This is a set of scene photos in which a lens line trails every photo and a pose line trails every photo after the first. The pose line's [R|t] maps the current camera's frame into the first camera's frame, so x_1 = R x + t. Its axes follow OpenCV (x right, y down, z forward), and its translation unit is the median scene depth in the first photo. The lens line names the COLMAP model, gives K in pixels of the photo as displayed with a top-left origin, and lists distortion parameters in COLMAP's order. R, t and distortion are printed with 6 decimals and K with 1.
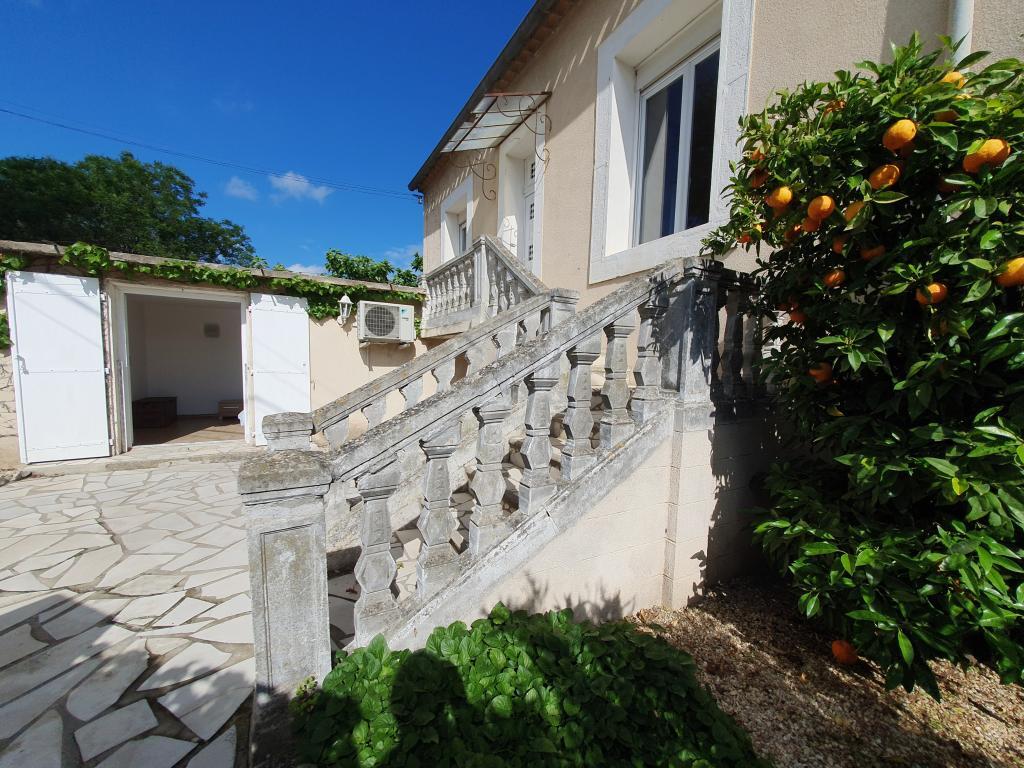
lens RADIAL K [[417.6, 0, 509.9], [0, 417.6, 394.9], [0, 0, 1]] dist [-0.003114, -0.000099]
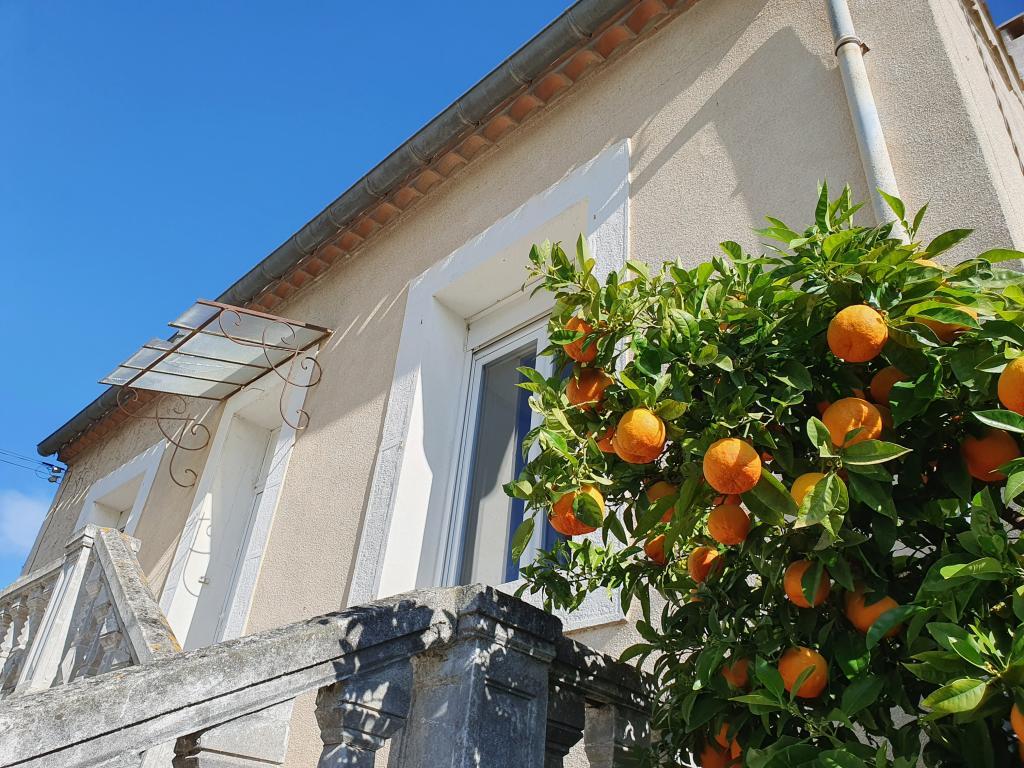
lens RADIAL K [[776.7, 0, 512.0], [0, 776.7, 406.9], [0, 0, 1]] dist [0.012910, 0.000424]
pose [[0.958801, 0.200317, 0.201431, 0.162298], [-0.040497, 0.798202, -0.601027, -0.017071], [-0.281179, 0.568108, 0.773429, 0.190275]]
